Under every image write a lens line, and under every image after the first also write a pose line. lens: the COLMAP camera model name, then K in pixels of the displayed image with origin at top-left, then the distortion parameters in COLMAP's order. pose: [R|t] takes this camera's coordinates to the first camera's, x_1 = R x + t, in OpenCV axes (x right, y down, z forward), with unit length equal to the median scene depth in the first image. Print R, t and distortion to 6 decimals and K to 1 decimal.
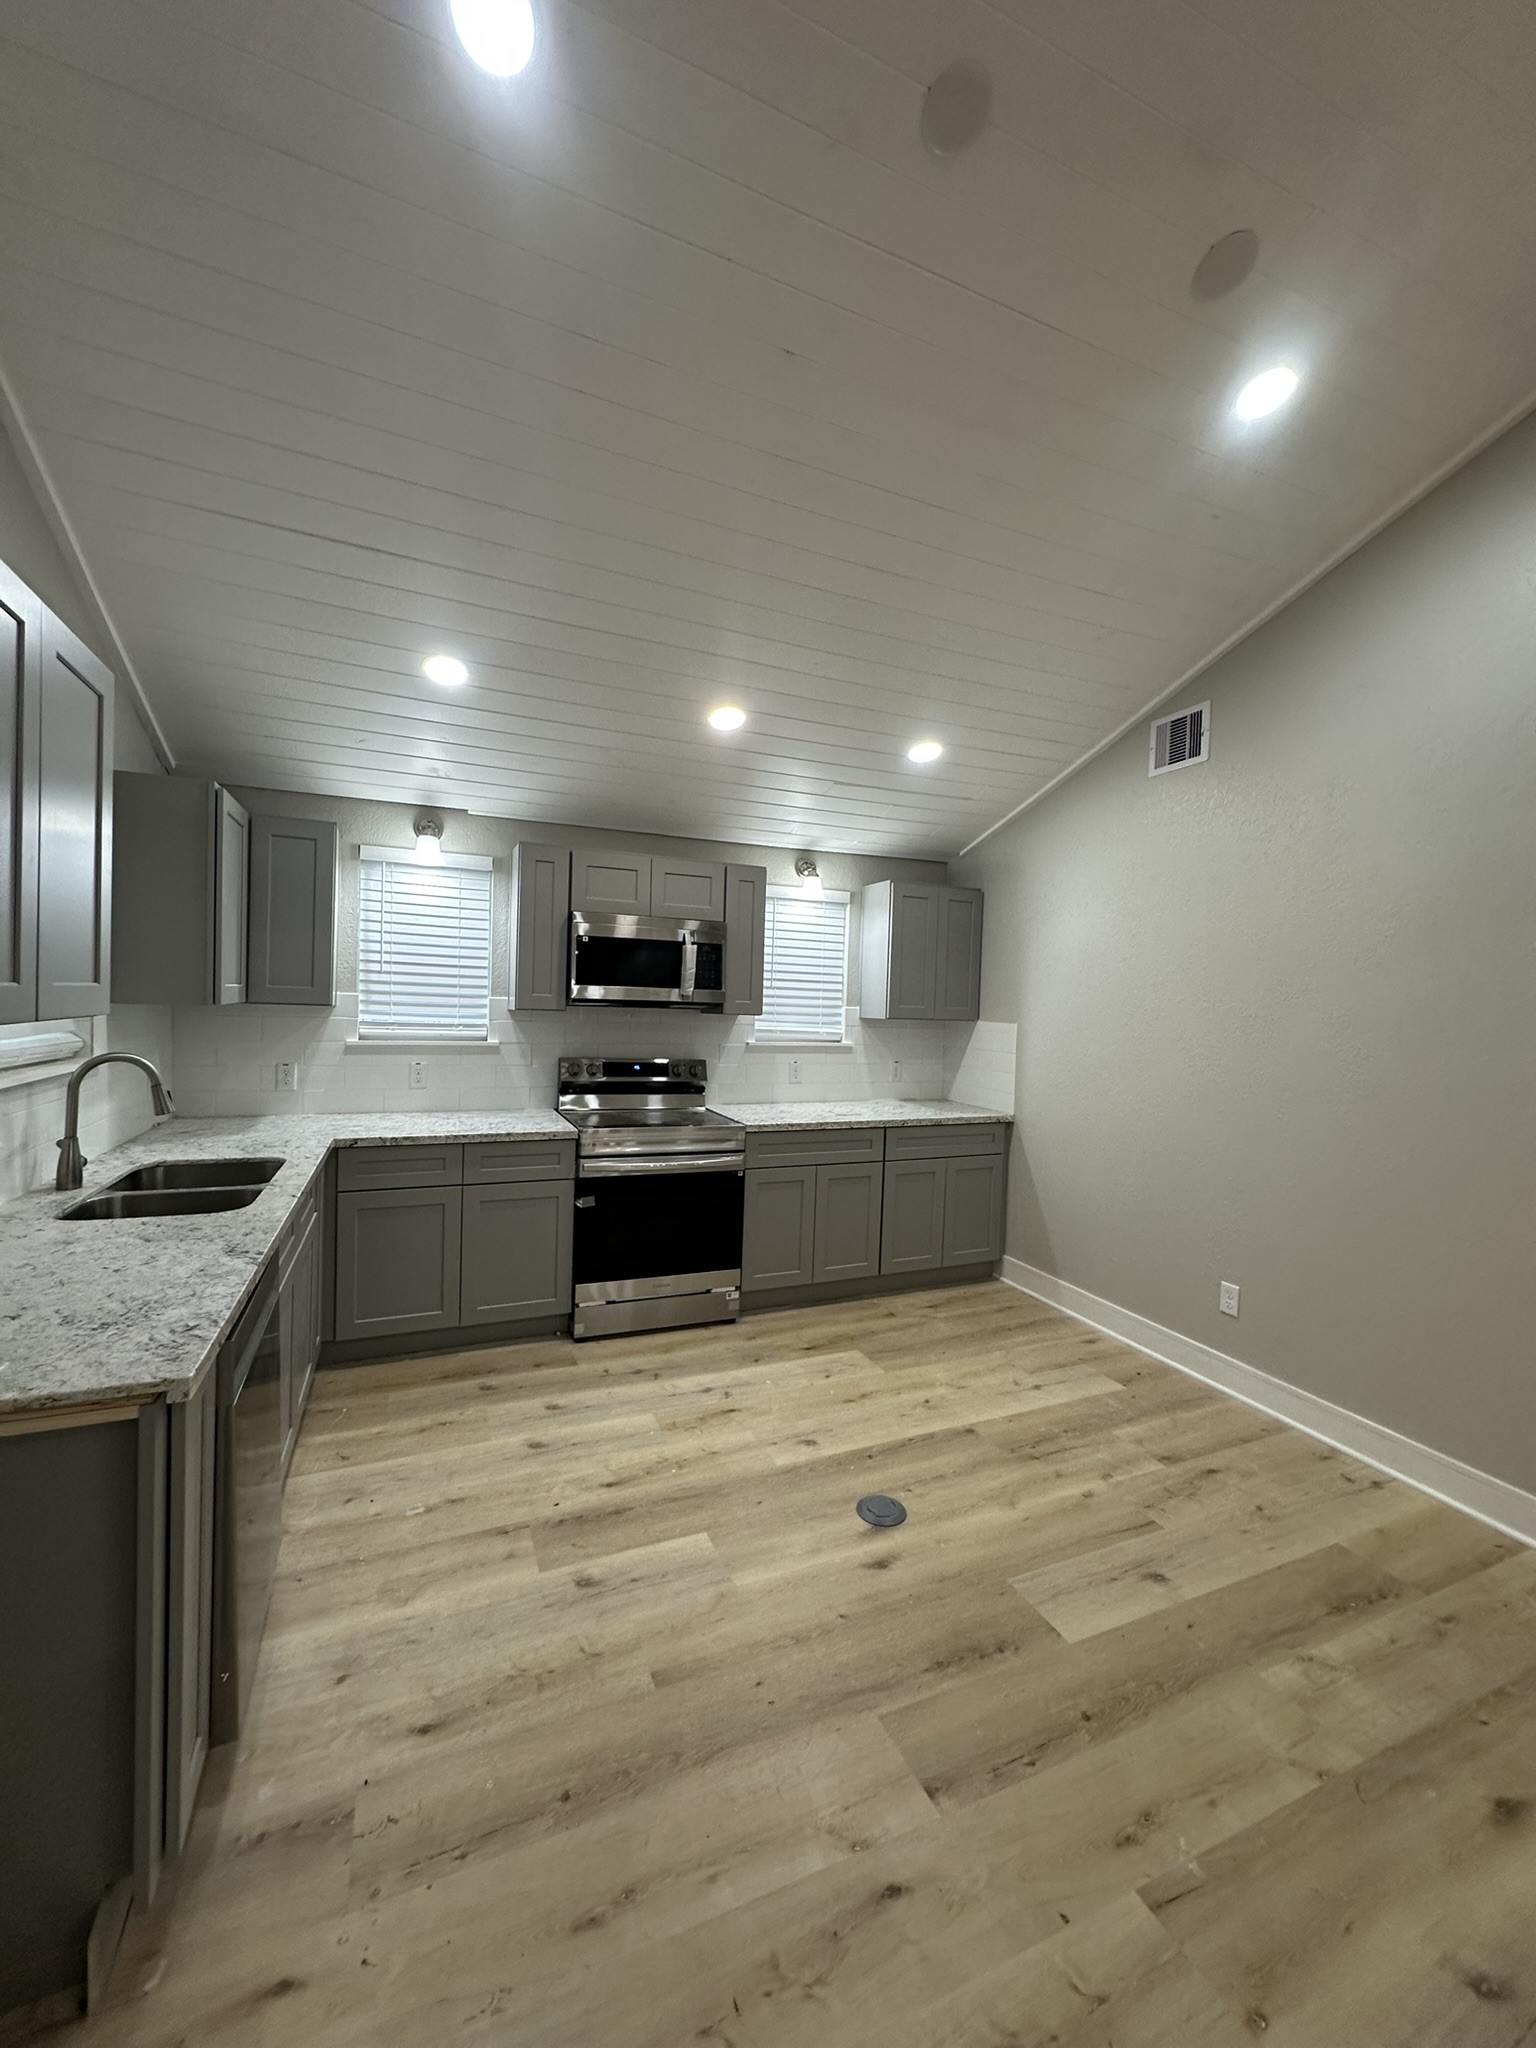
lens RADIAL K [[814.3, 0, 766.5], [0, 814.3, 1023.2], [0, 0, 1]] dist [-0.006392, 0.001249]
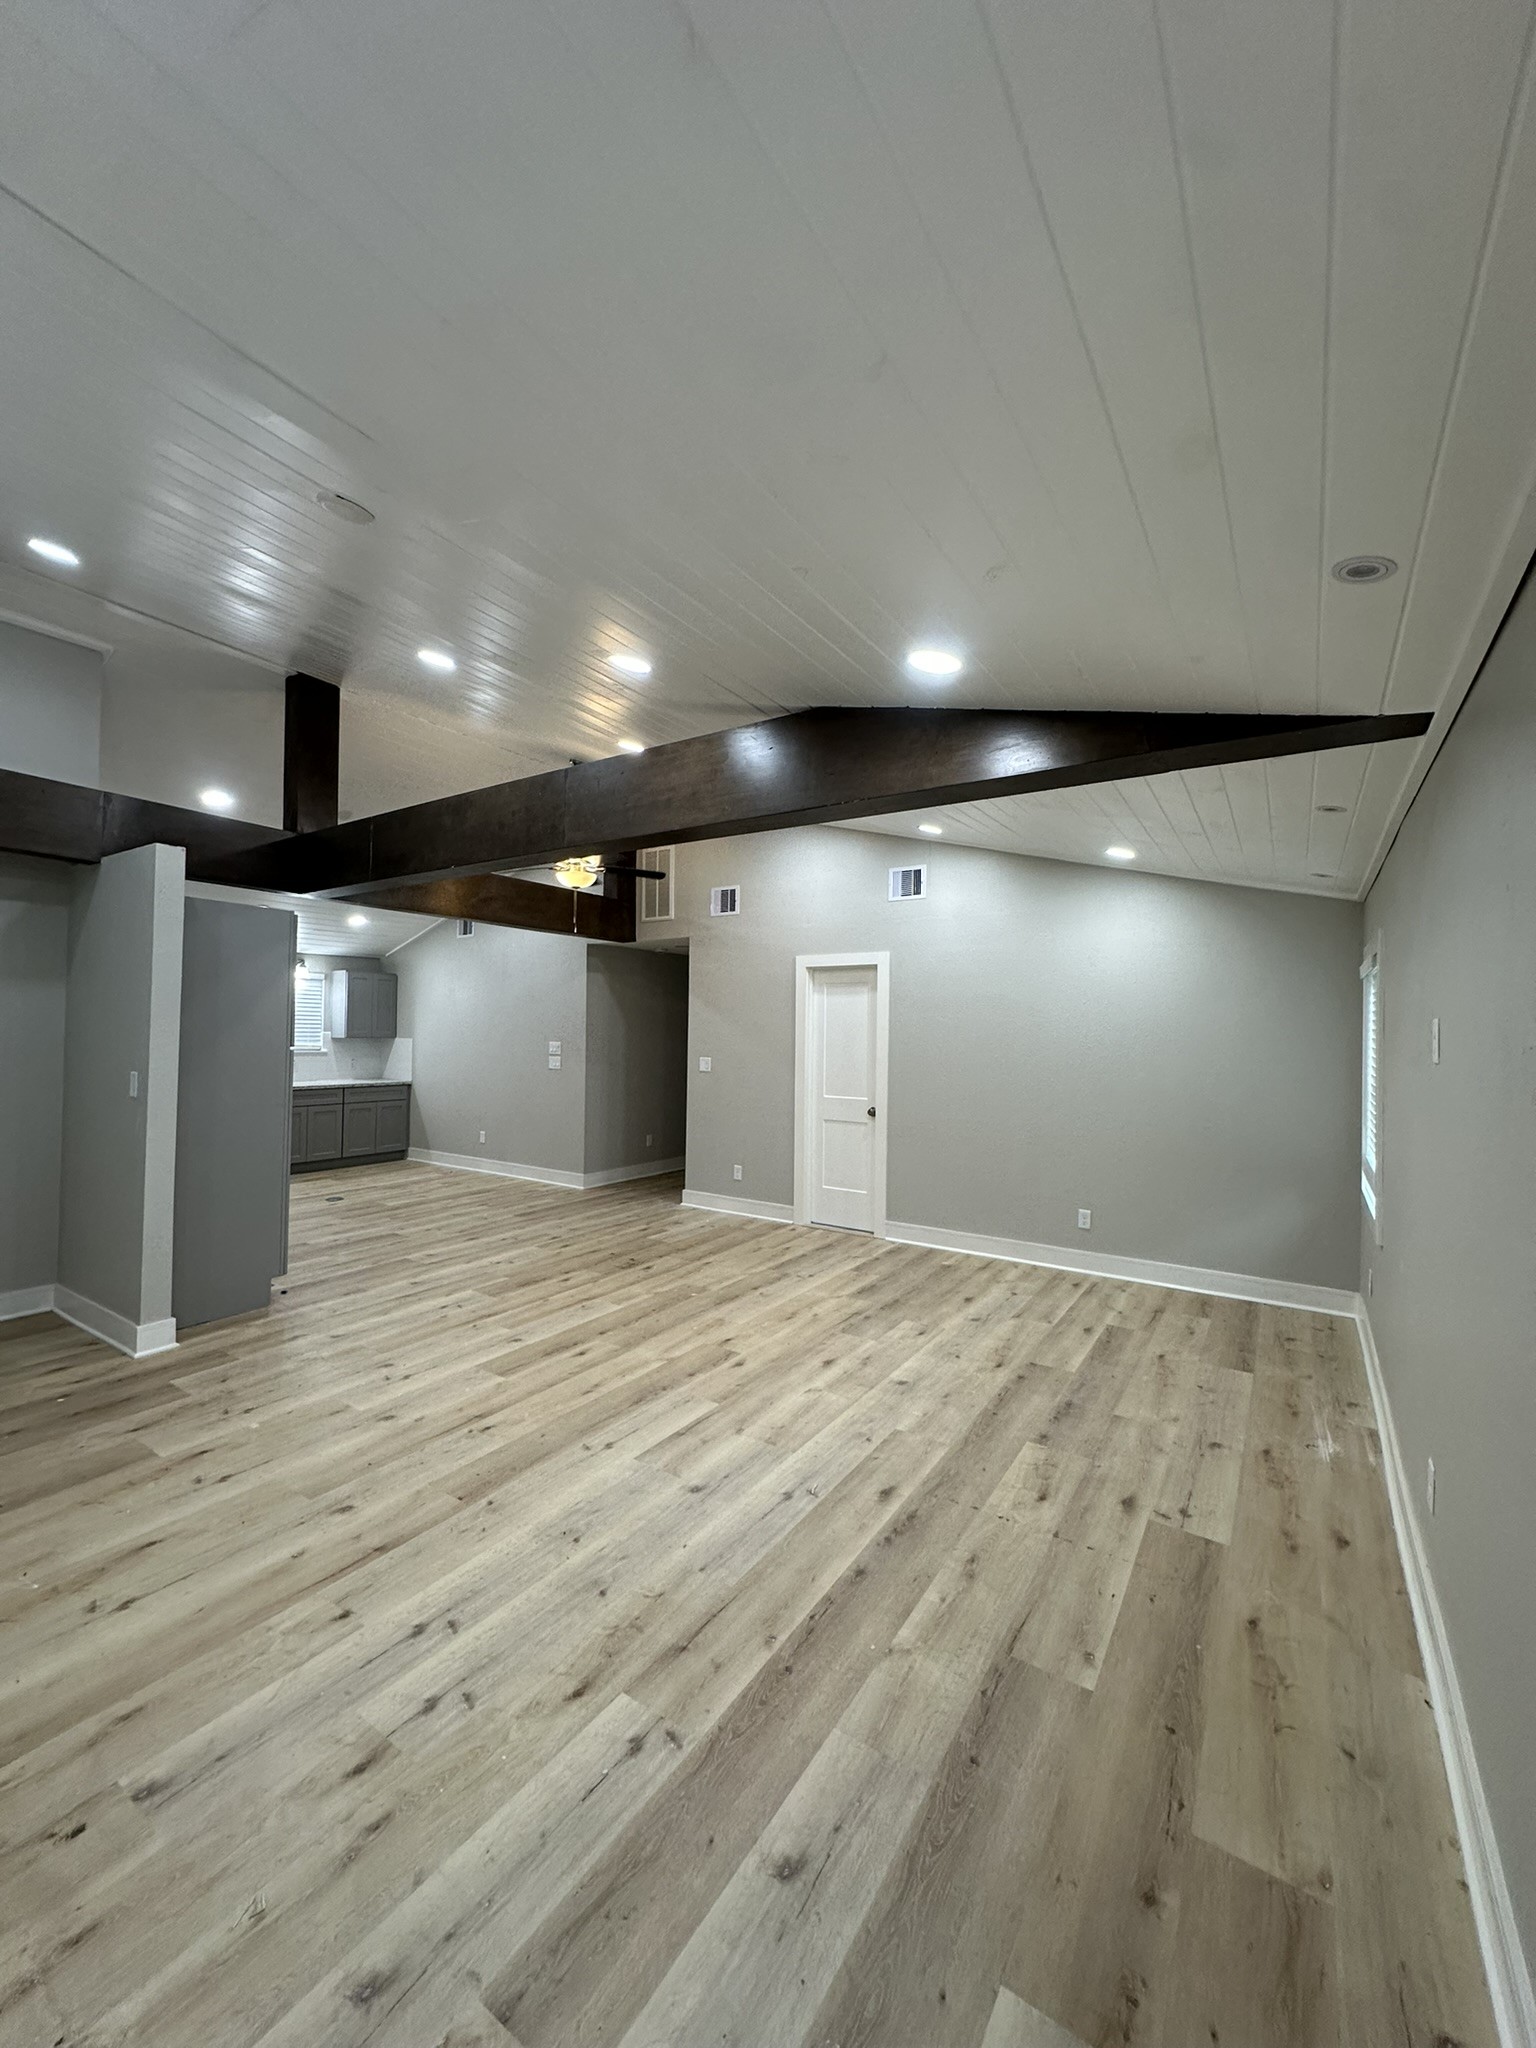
lens RADIAL K [[814.3, 0, 762.8], [0, 814.3, 1022.8], [0, 0, 1]] dist [-0.006392, 0.001249]
pose [[0.837991, -0.011978, 0.545553, -0.150884], [0.028252, 0.999371, -0.021454, 0.053275], [-0.544952, 0.033392, 0.837802, -2.218701]]
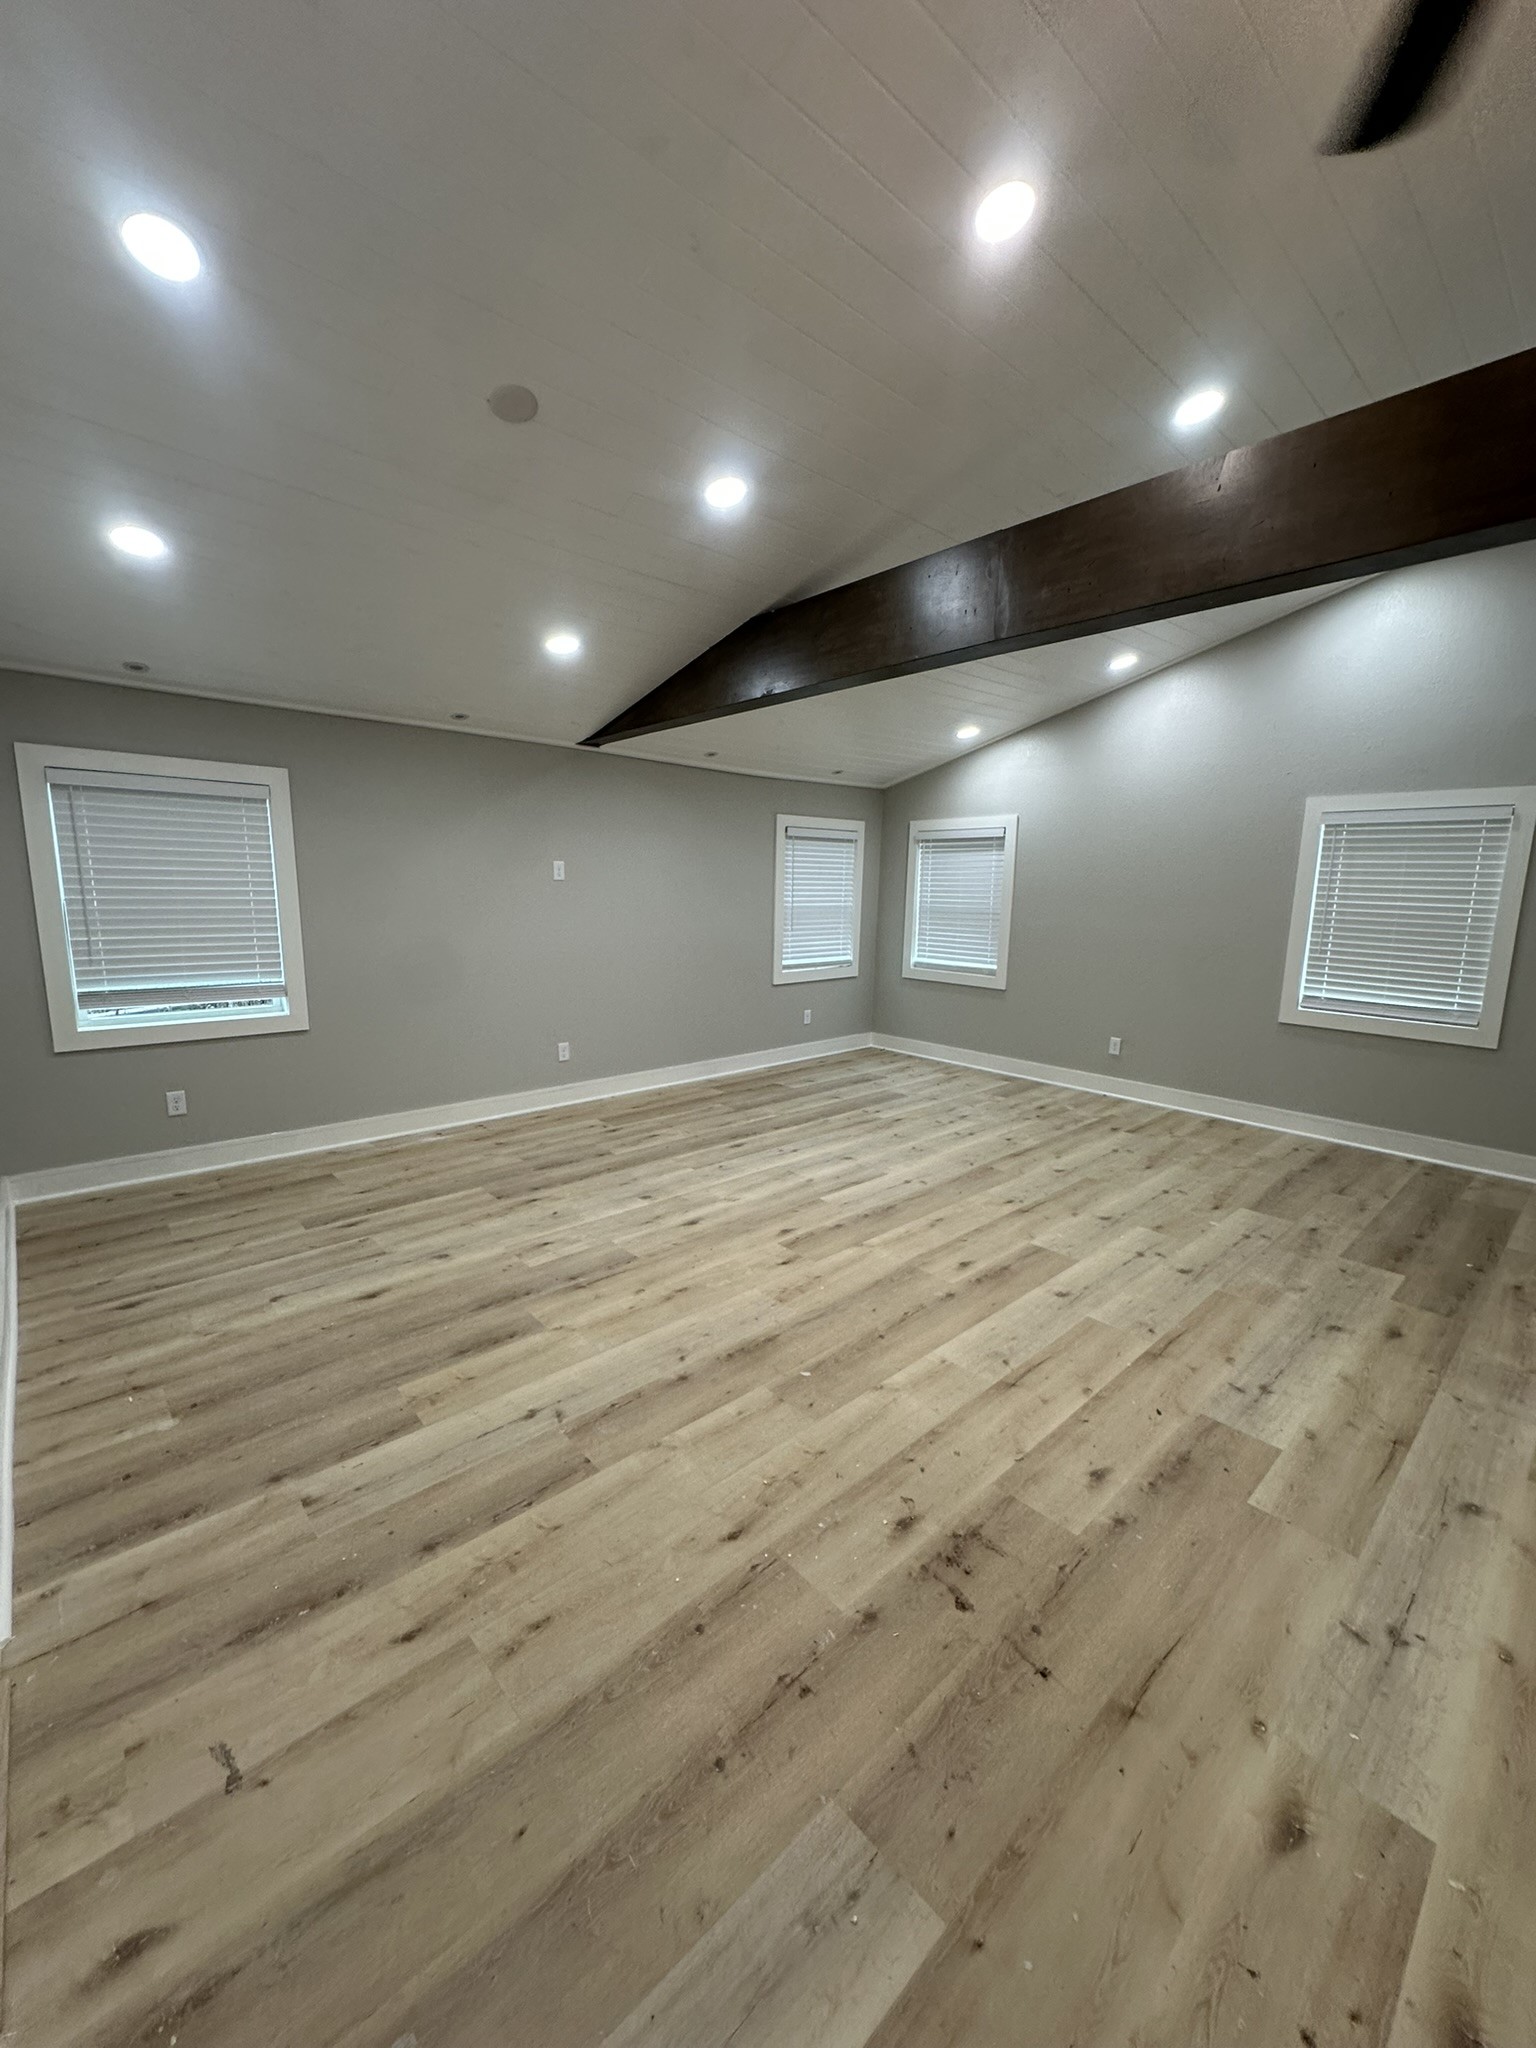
lens RADIAL K [[814.3, 0, 767.4], [0, 814.3, 1024.1], [0, 0, 1]] dist [-0.006392, 0.001249]
pose [[-0.944929, 0.009630, -0.327135, 1.063982], [-0.055756, 0.980218, 0.189906, 0.035833], [0.322492, 0.197687, -0.925699, 0.211164]]
